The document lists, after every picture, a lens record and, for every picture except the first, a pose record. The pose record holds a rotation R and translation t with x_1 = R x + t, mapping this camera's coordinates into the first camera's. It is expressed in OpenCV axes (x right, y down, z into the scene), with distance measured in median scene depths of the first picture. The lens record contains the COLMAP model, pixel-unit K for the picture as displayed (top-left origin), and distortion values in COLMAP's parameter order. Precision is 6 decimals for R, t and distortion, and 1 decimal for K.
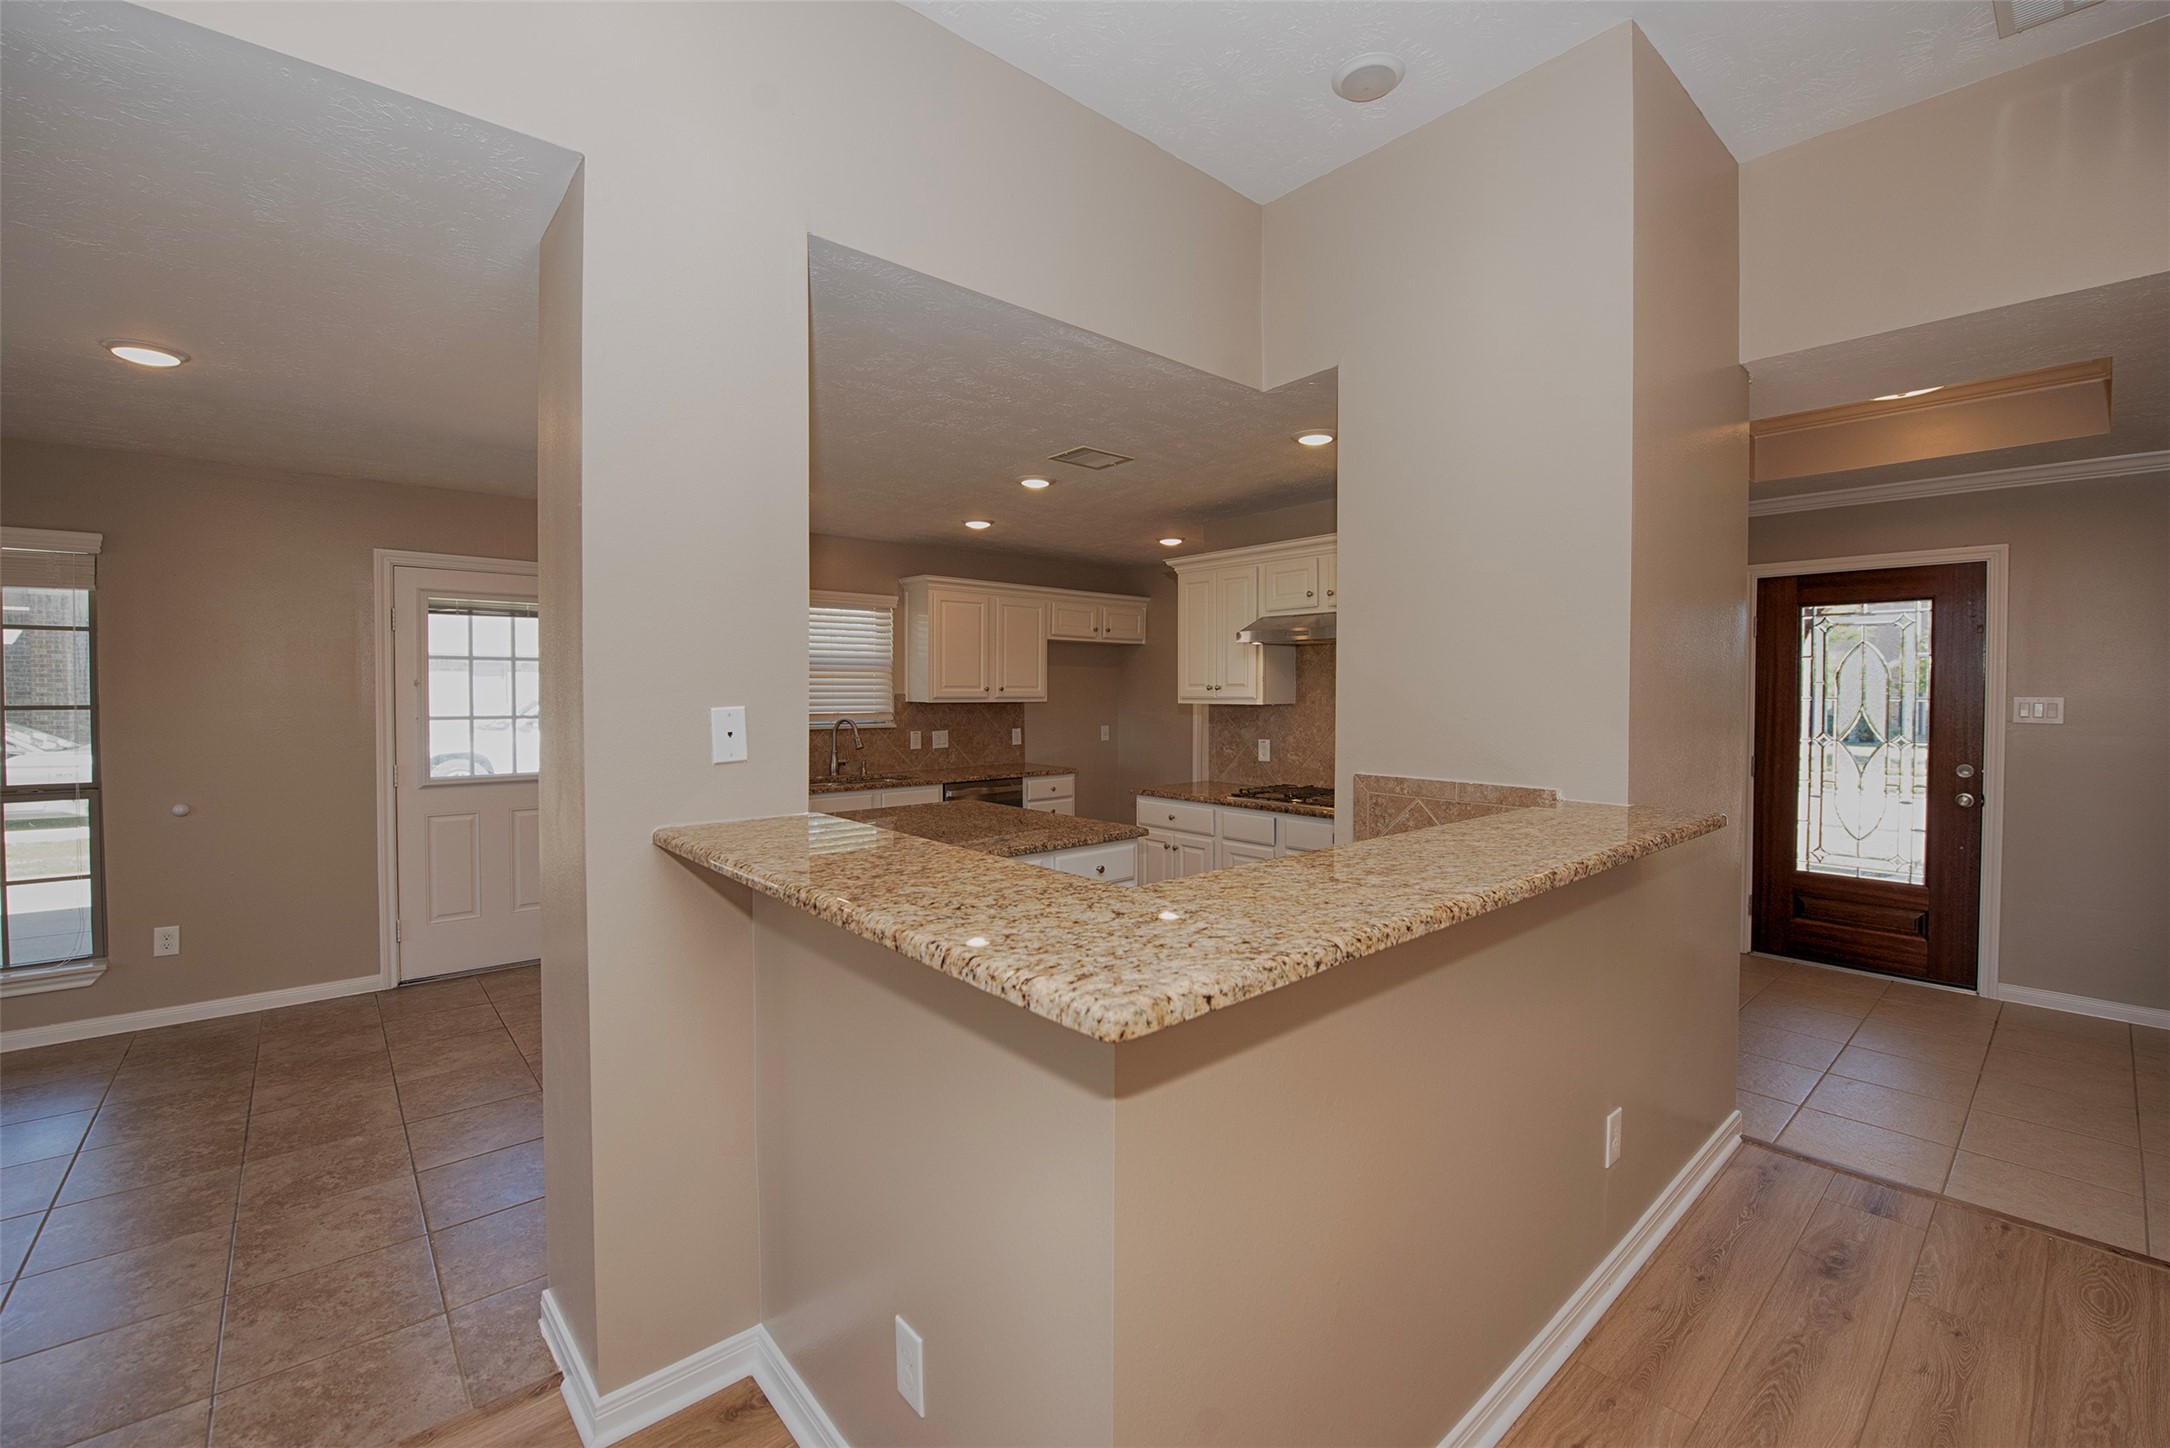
lens RADIAL K [[899.8, 0, 1106.9], [0, 899.8, 709.7], [0, 0, 1]] dist [-0.001230, -0.010299]
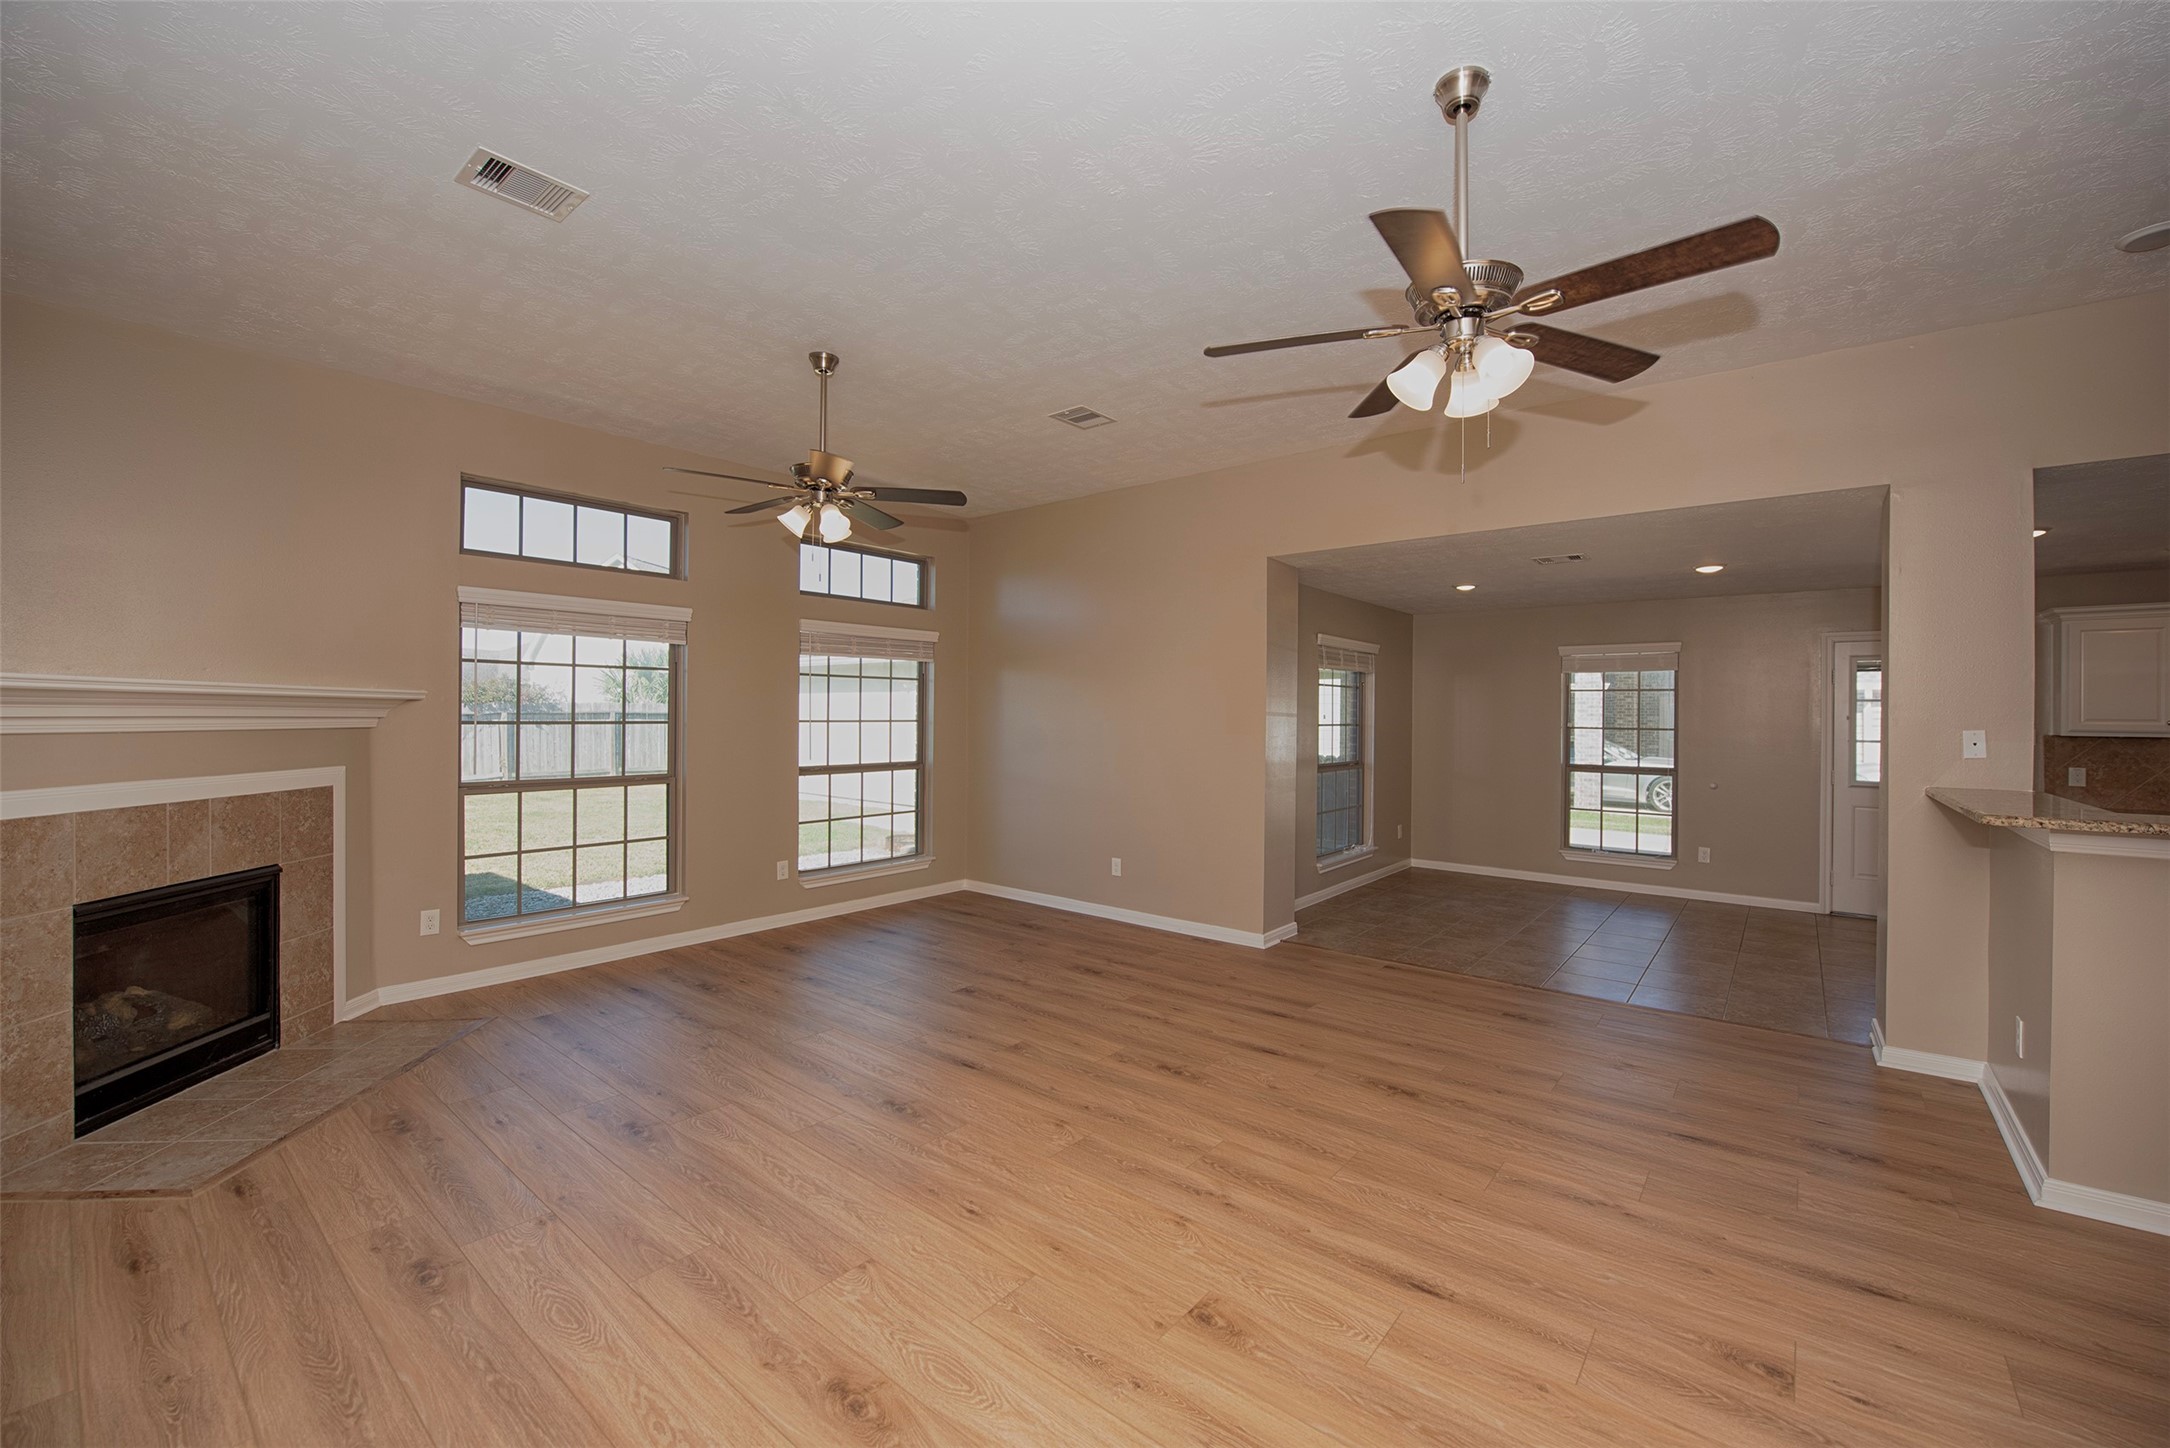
lens RADIAL K [[871.8, 0, 1116.3], [0, 871.8, 712.6], [0, 0, 1]] dist [-0.012786, -0.004803]
pose [[0.175287, -0.004646, -0.984506, 0.430018], [-0.030647, 0.999479, -0.010173, 0.013431], [0.984040, 0.031955, 0.175053, -0.456388]]
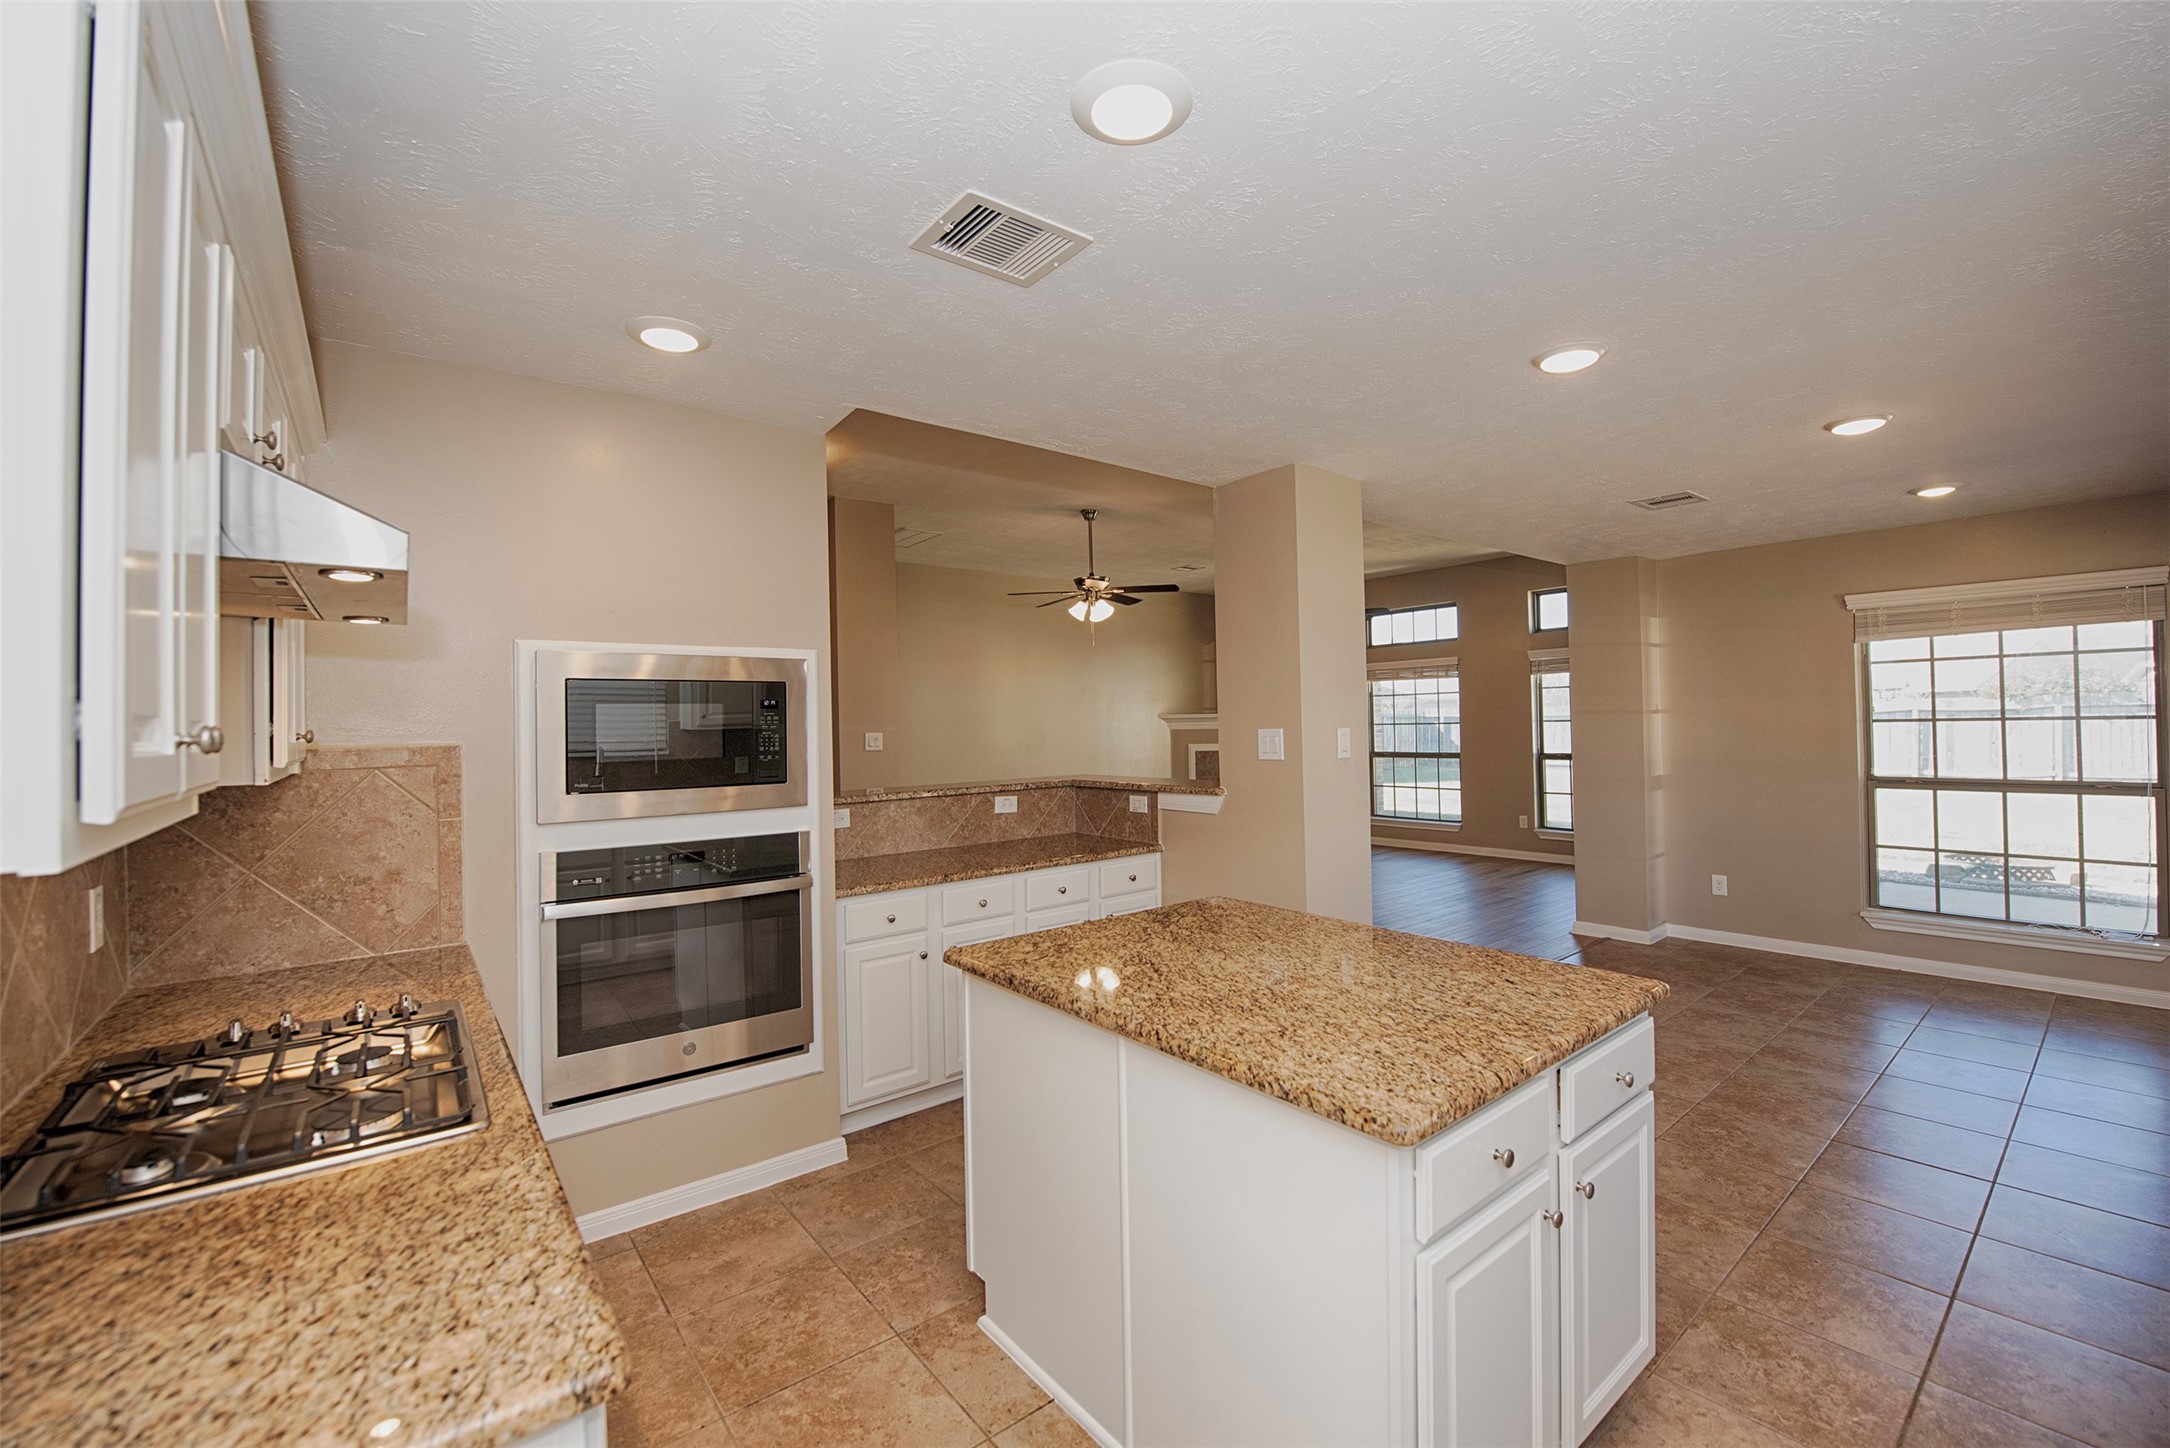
lens RADIAL K [[899.8, 0, 1106.9], [0, 899.8, 709.7], [0, 0, 1]] dist [-0.001230, -0.010299]
pose [[-0.999126, 0.018177, 0.037631, -0.072697], [0.018481, 0.999799, 0.007734, -0.028185], [-0.037483, 0.008423, -0.999262, 1.239196]]
